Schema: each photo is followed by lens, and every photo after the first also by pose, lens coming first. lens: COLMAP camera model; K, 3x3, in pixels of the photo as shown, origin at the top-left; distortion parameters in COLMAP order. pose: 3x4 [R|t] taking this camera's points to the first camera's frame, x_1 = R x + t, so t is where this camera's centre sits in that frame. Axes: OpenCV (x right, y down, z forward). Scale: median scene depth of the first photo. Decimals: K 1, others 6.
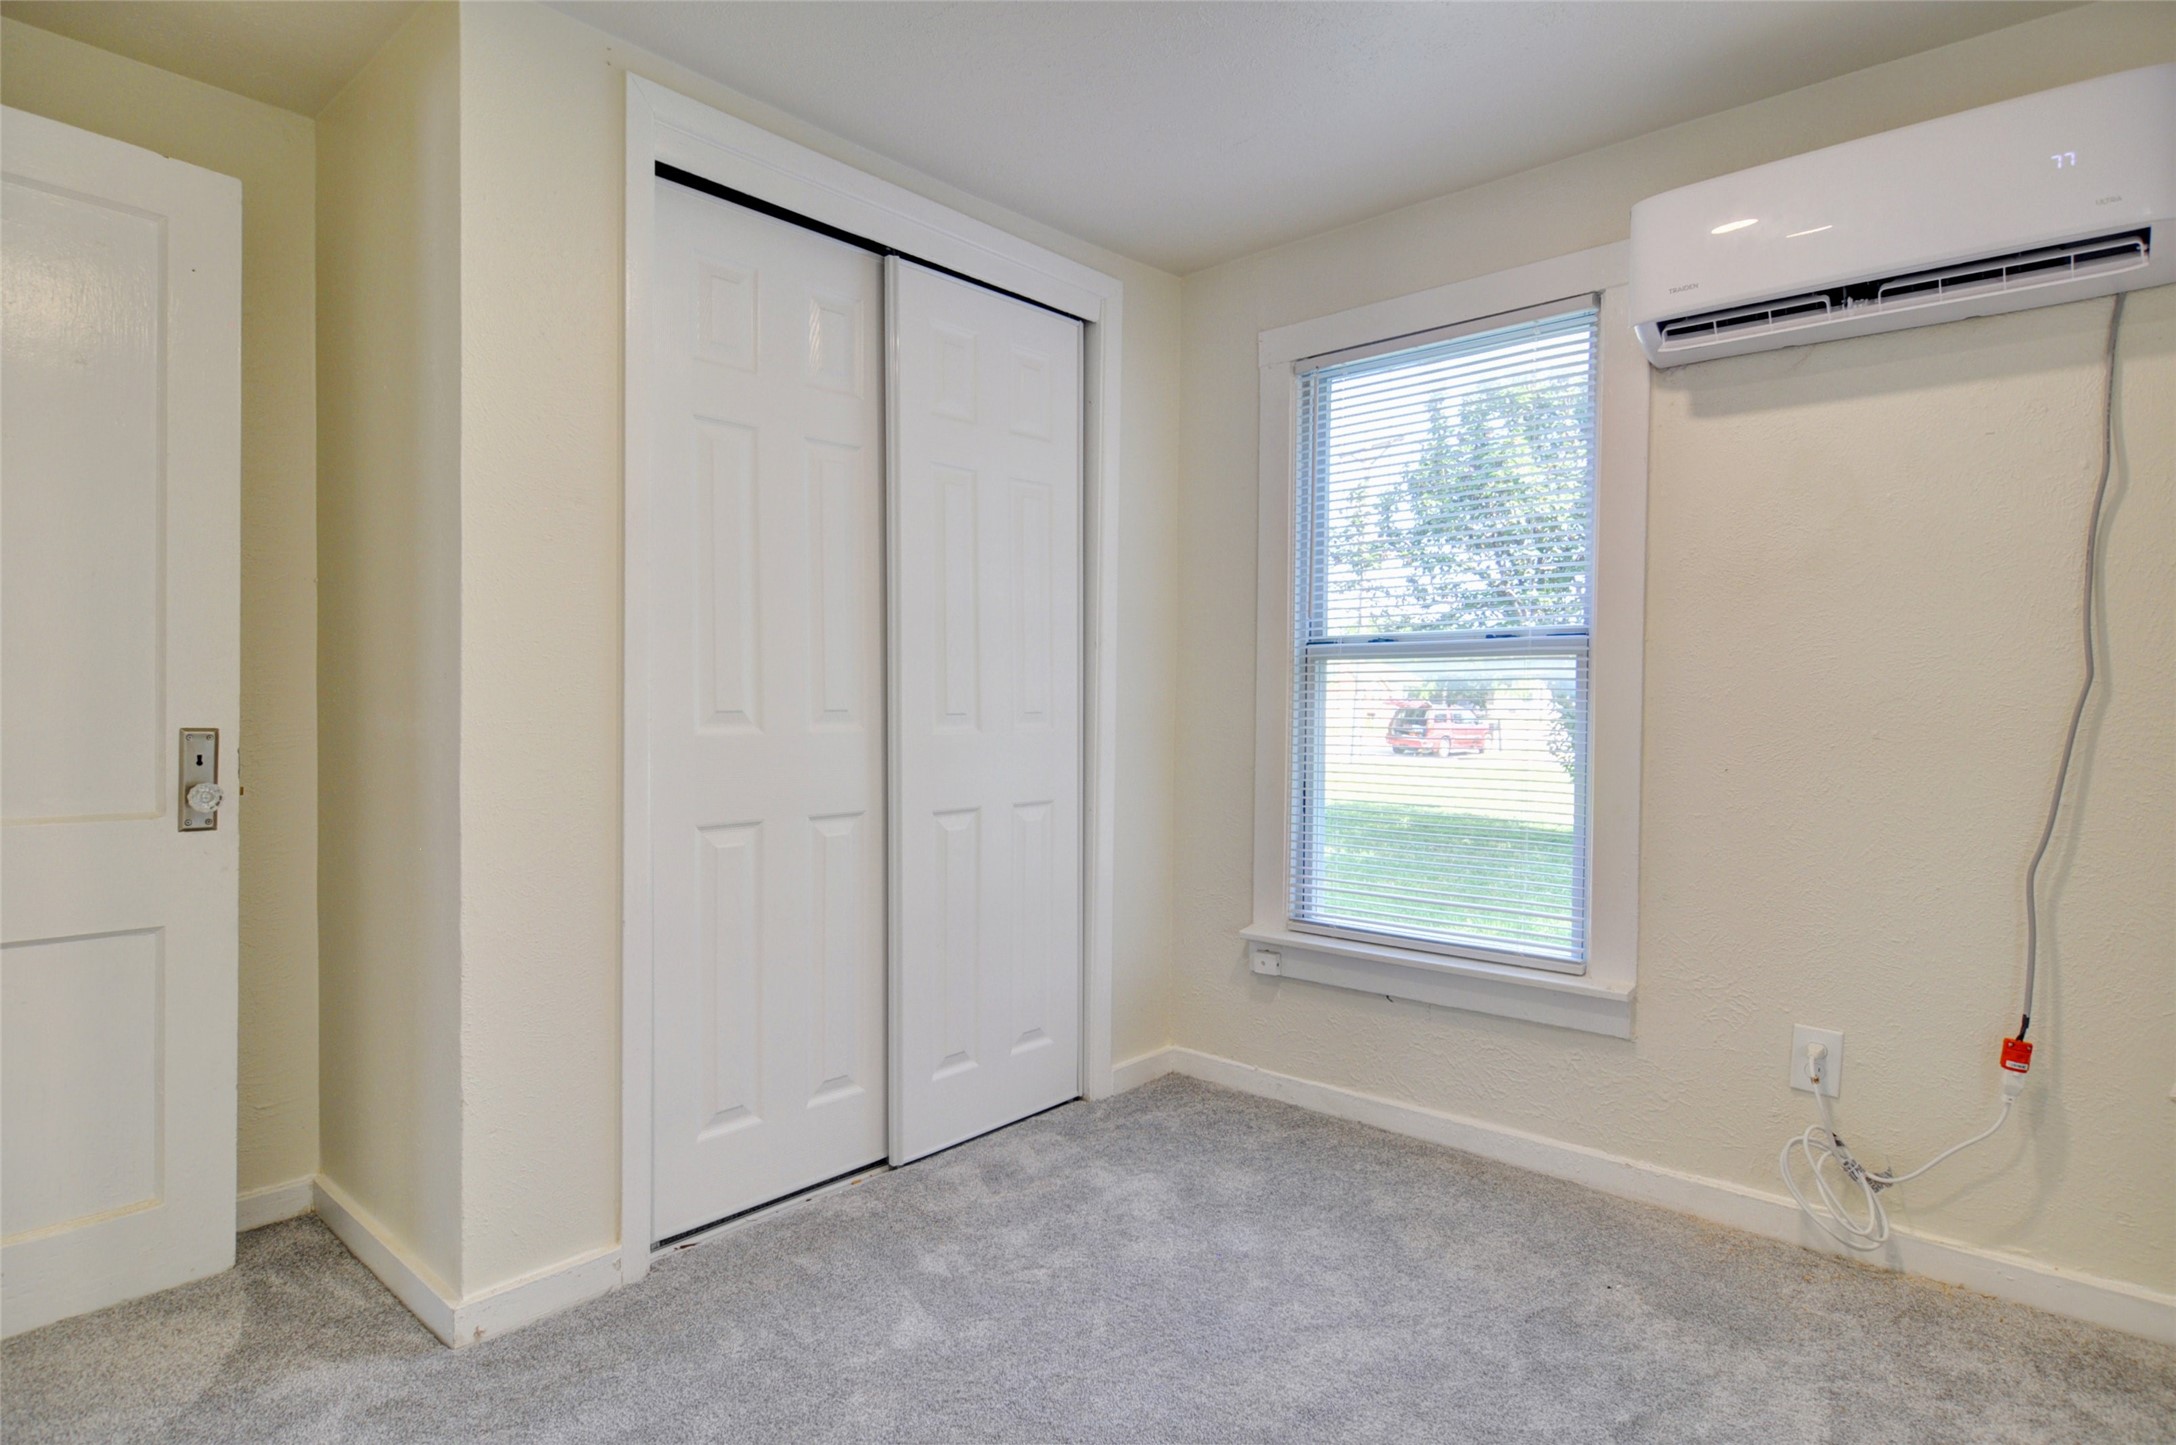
lens RADIAL K [[1166.2, 0, 1085.1], [0, 1166.2, 704.4], [0, 0, 1]] dist [0.005175, -0.001840]
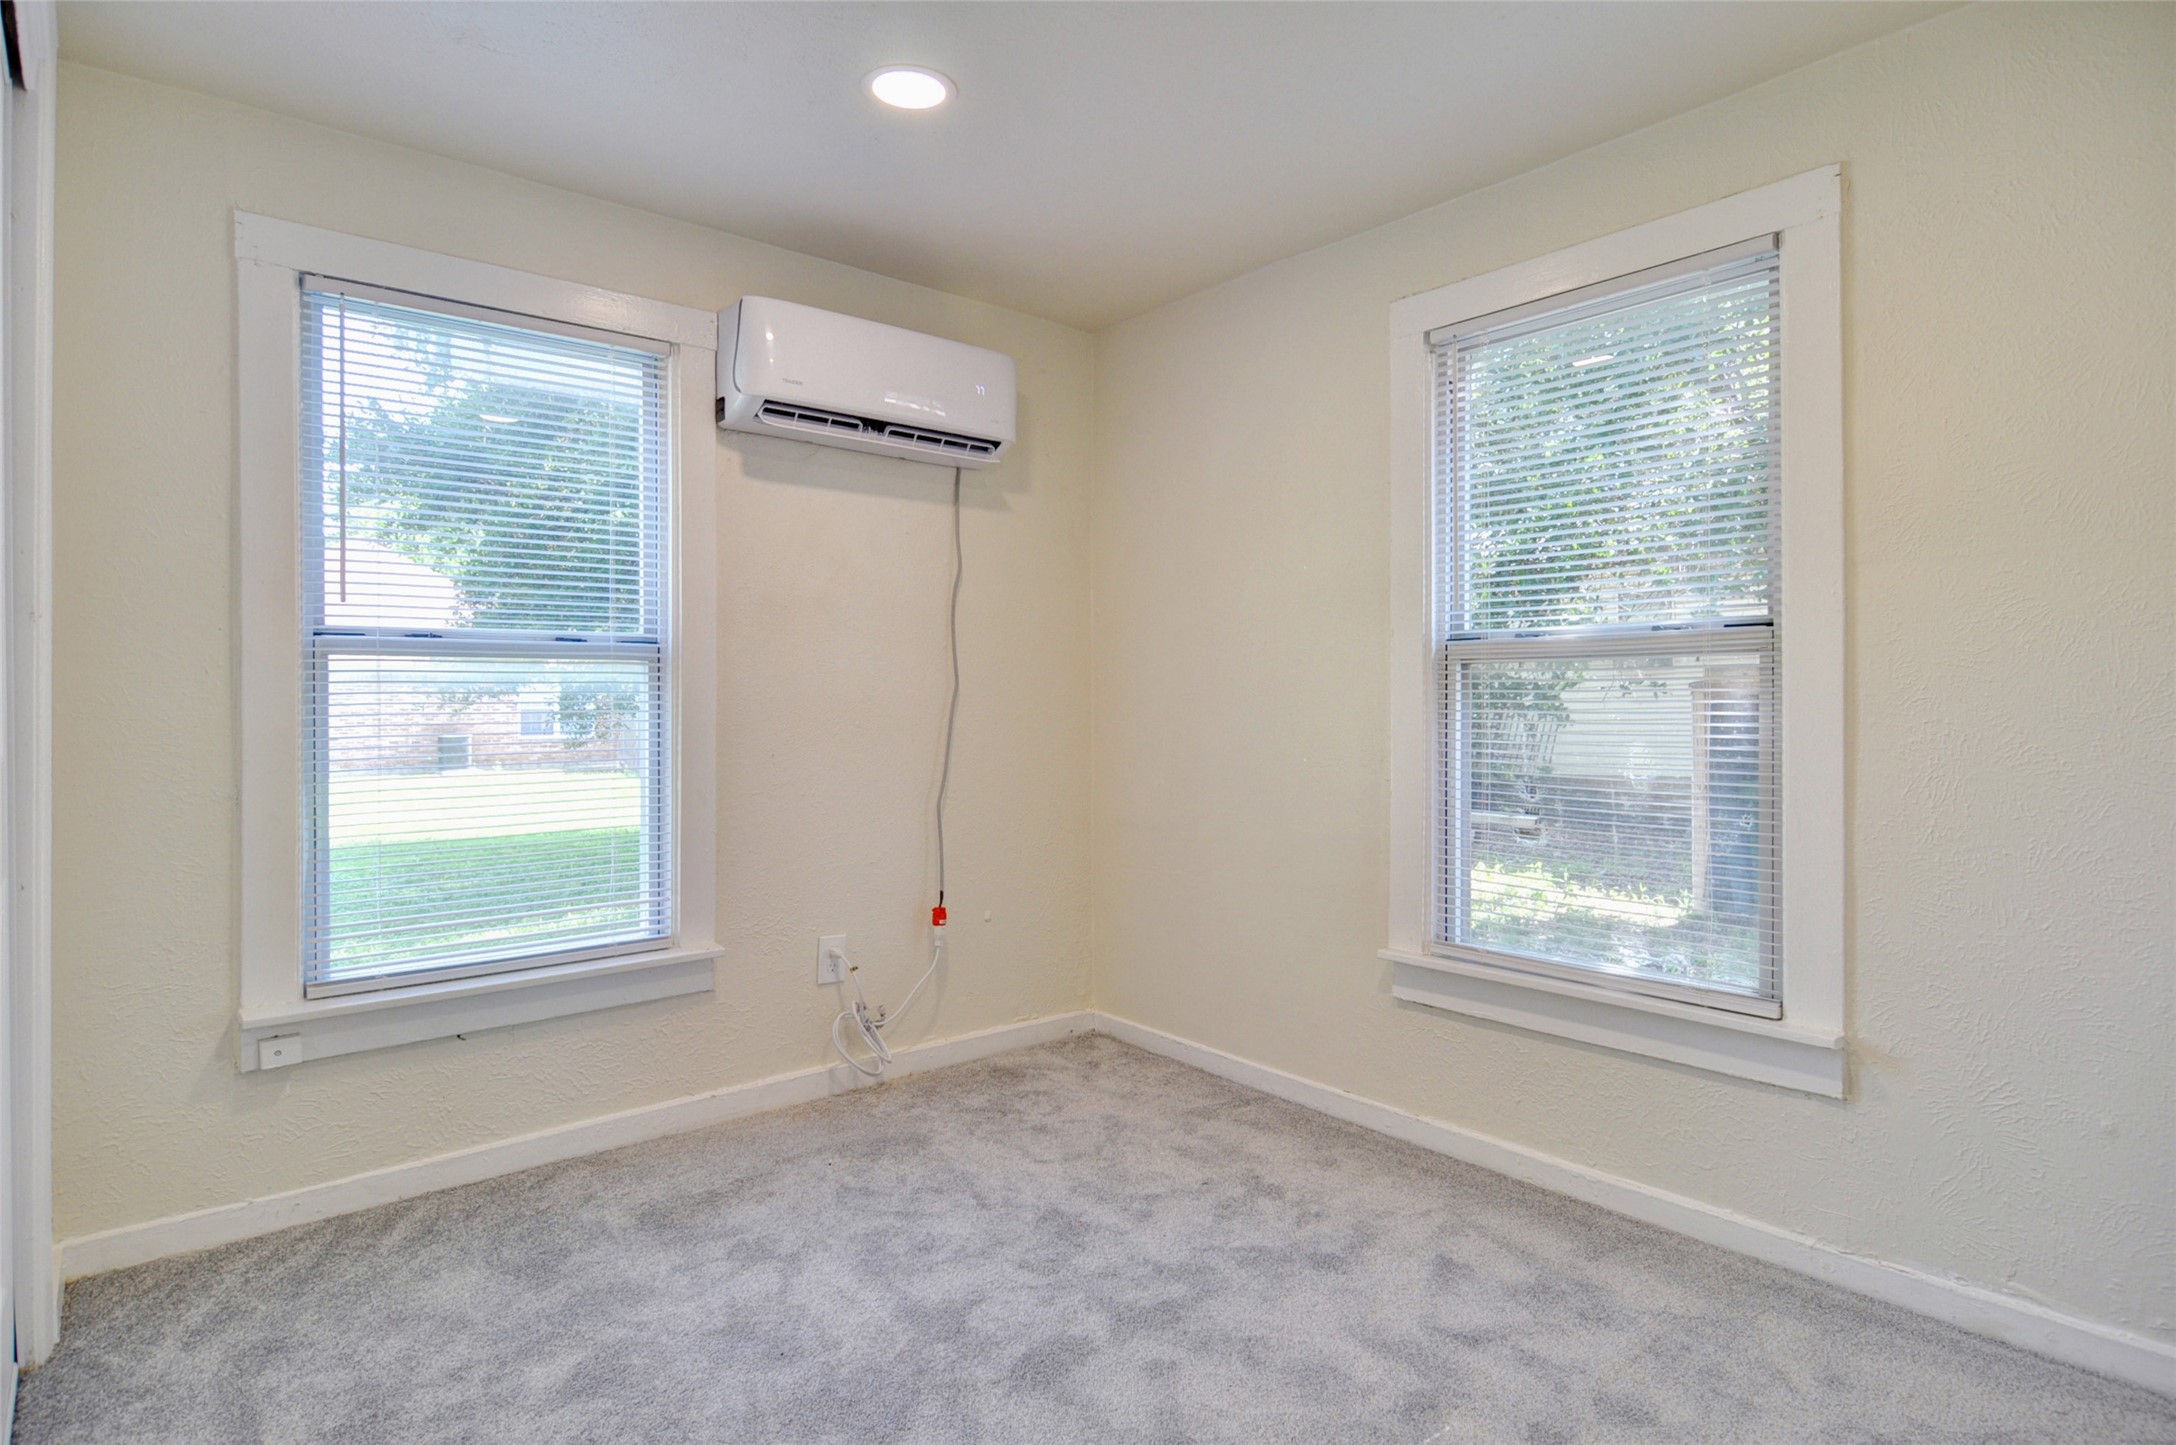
lens RADIAL K [[1120.7, 0, 1136.1], [0, 1120.7, 701.7], [0, 0, 1]] dist [0.001479, 0.000046]
pose [[0.130961, -0.001410, 0.991387, -0.614696], [0.012061, 0.999927, -0.000171, 0.001149], [-0.991314, 0.011980, 0.130968, 0.433702]]
